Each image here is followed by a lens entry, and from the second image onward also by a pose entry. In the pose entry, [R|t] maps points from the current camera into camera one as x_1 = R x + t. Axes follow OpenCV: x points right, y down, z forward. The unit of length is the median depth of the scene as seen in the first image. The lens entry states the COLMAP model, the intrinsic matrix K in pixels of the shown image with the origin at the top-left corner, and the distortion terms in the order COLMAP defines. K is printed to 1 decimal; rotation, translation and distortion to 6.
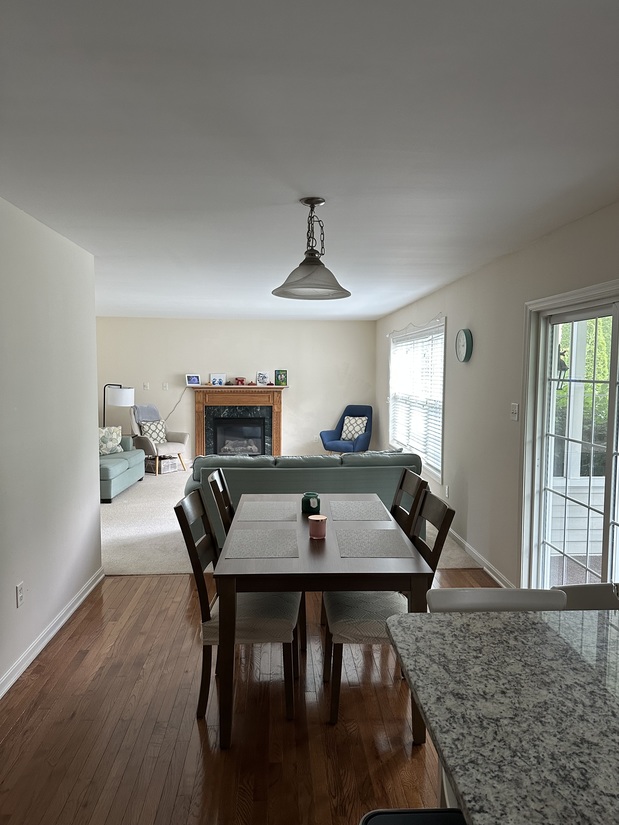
lens RADIAL K [[583.0, 0, 309.5], [0, 583.0, 412.5], [0, 0, 1]] dist [0.135942, -0.192401]
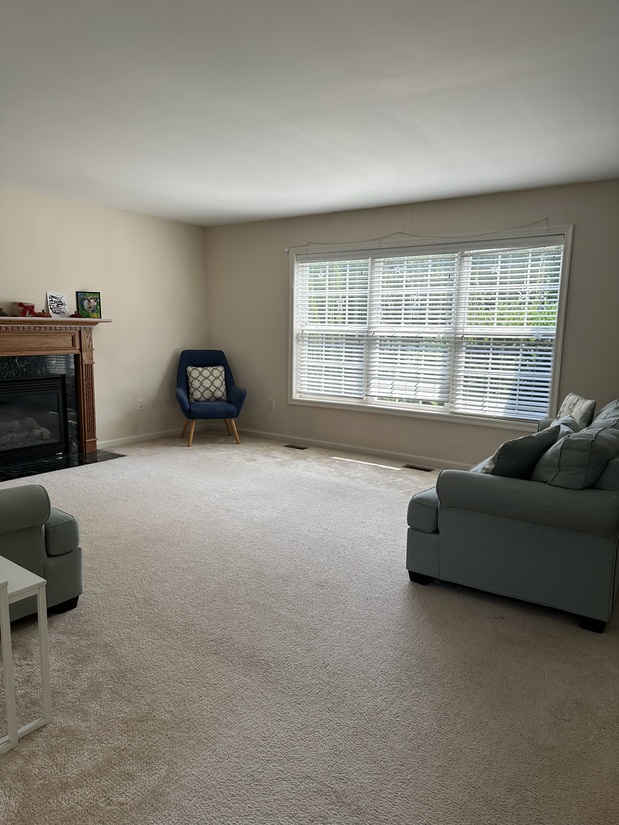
lens RADIAL K [[583.0, 0, 309.5], [0, 583.0, 412.5], [0, 0, 1]] dist [0.135942, -0.192401]
pose [[0.613158, -0.109241, 0.782371, -0.395994], [0.043082, 0.993543, 0.104962, -0.006068], [-0.788785, -0.030653, 0.613905, 0.470577]]
